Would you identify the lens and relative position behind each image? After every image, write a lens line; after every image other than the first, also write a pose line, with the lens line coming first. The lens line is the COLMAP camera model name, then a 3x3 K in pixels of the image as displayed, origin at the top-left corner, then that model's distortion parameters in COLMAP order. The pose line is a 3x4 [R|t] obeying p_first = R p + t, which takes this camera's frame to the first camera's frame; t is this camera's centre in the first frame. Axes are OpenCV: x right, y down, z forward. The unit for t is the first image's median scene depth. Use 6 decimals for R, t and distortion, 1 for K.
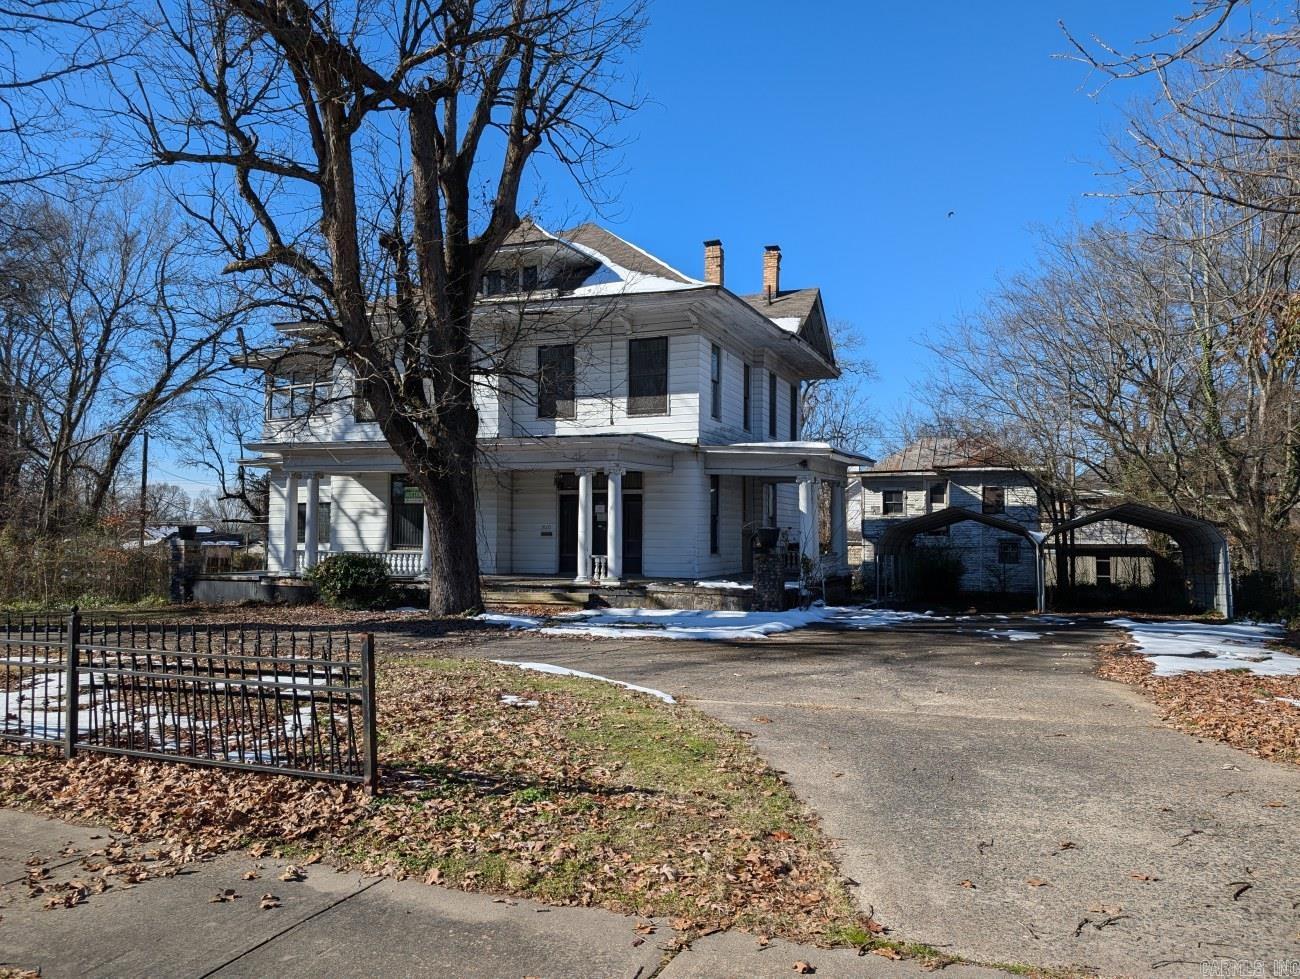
lens RADIAL K [[953.8, 0, 650.0], [0, 953.8, 489.5], [0, 0, 1]] dist [0.003348, -0.000636]
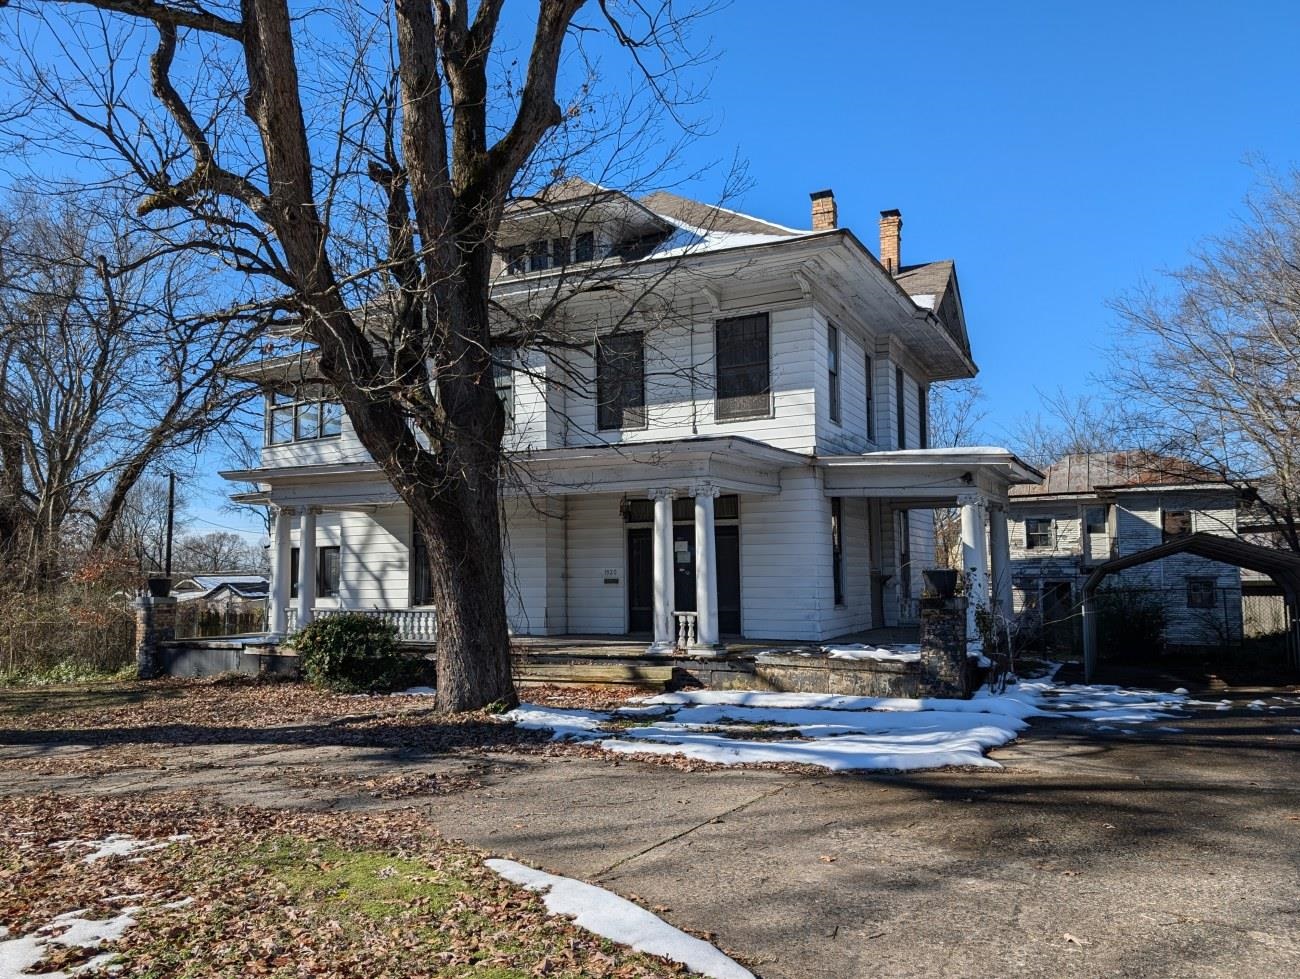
lens RADIAL K [[913.4, 0, 650.0], [0, 913.4, 489.5], [0, 0, 1]] dist [0.006210, 0.000141]
pose [[0.997358, -0.023035, -0.068899, -0.028268], [0.019771, 0.998667, -0.047677, 0.009330], [0.069906, 0.046189, 0.996484, 0.293988]]
